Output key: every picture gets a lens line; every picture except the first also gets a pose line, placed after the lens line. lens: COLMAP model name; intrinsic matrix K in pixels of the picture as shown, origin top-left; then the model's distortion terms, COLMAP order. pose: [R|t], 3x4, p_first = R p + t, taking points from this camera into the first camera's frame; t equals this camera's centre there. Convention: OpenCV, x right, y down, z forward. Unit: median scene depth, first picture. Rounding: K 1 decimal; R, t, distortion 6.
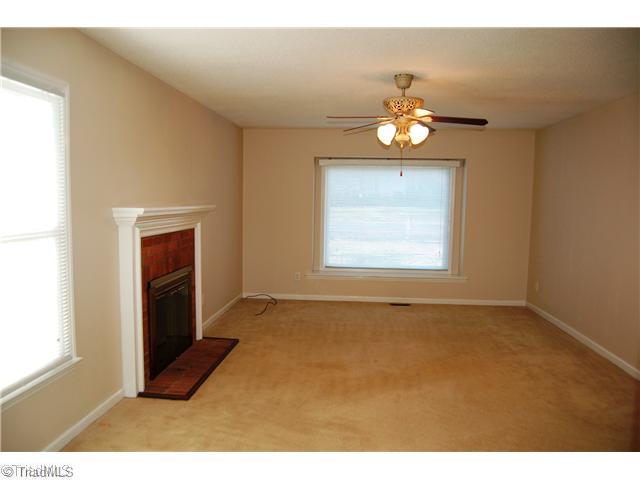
lens RADIAL K [[498.6, 0, 317.4], [0, 498.6, 249.5], [0, 0, 1]] dist [-0.072070, 0.003296]
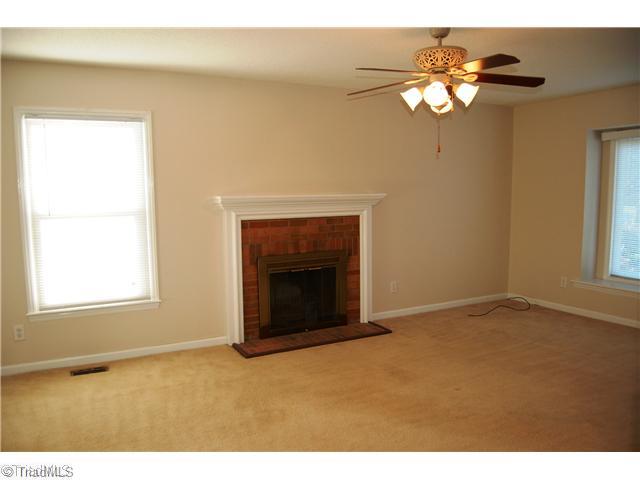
lens RADIAL K [[498.6, 0, 317.4], [0, 498.6, 249.5], [0, 0, 1]] dist [-0.072070, 0.003296]
pose [[0.549598, 0.079047, -0.831681, 0.705702], [-0.064615, 0.996554, 0.052018, -0.024648], [0.832927, 0.025149, 0.552812, 0.419747]]
